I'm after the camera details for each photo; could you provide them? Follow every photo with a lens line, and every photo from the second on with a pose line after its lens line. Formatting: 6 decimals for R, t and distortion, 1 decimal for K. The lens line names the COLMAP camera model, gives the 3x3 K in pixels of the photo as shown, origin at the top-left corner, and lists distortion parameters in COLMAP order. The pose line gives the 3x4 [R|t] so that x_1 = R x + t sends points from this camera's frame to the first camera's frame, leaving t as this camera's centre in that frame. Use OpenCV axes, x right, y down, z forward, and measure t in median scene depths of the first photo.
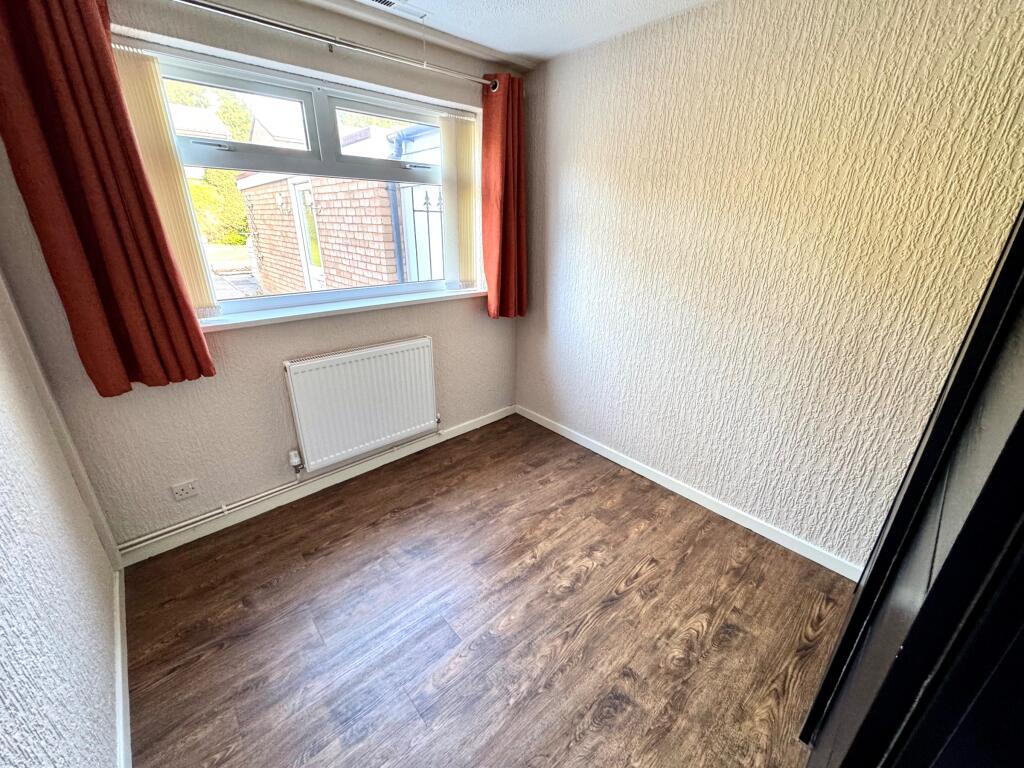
lens RADIAL K [[407.7, 0, 512.0], [0, 407.7, 384.0], [0, 0, 1]] dist [-0.001392, -0.000710]
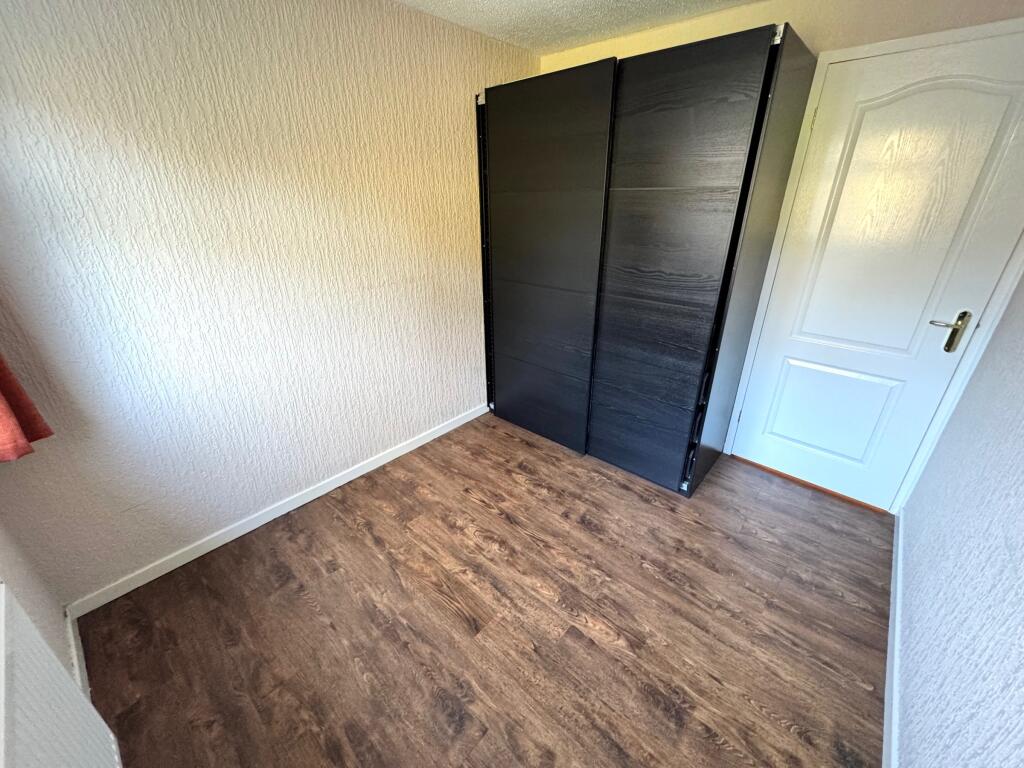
lens RADIAL K [[407.7, 0, 512.0], [0, 407.7, 384.0], [0, 0, 1]] dist [-0.001392, -0.000710]
pose [[-0.101762, -0.429755, 0.897193, -0.611006], [0.373948, 0.819207, 0.434814, -0.298688], [-0.921850, 0.379751, 0.077342, 0.652702]]
